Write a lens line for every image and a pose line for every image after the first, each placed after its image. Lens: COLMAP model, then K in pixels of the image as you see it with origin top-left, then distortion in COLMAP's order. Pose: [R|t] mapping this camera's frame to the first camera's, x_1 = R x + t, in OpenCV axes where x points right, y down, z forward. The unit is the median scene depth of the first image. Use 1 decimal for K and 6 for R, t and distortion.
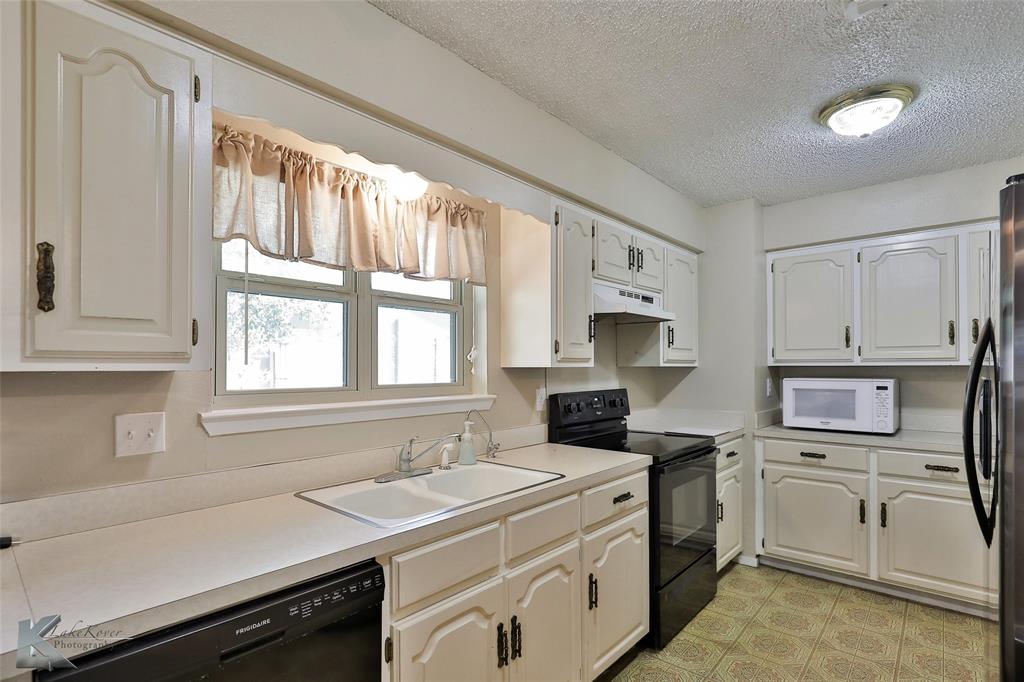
lens RADIAL K [[497.8, 0, 507.1], [0, 497.8, 363.8], [0, 0, 1]] dist [-0.022668, 0.007376]
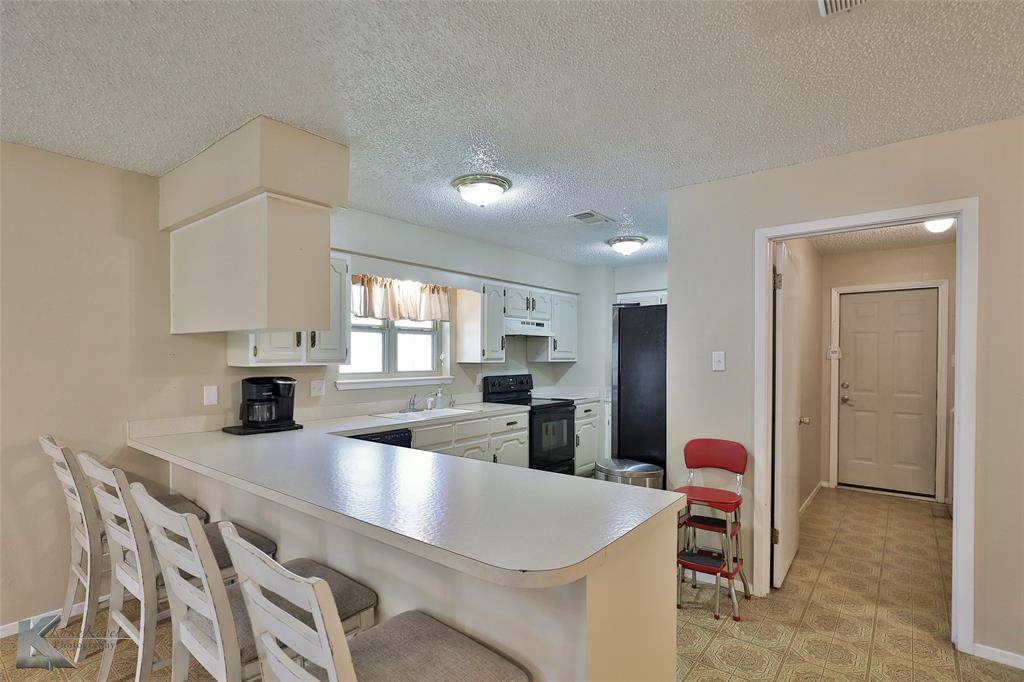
lens RADIAL K [[497.8, 0, 511.6], [0, 497.8, 361.4], [0, 0, 1]] dist [-0.022668, 0.007376]
pose [[0.998026, 0.003906, 0.062682, 0.086695], [-0.004805, 0.999888, 0.014205, -0.028291], [-0.062620, -0.014478, 0.997932, -1.061097]]
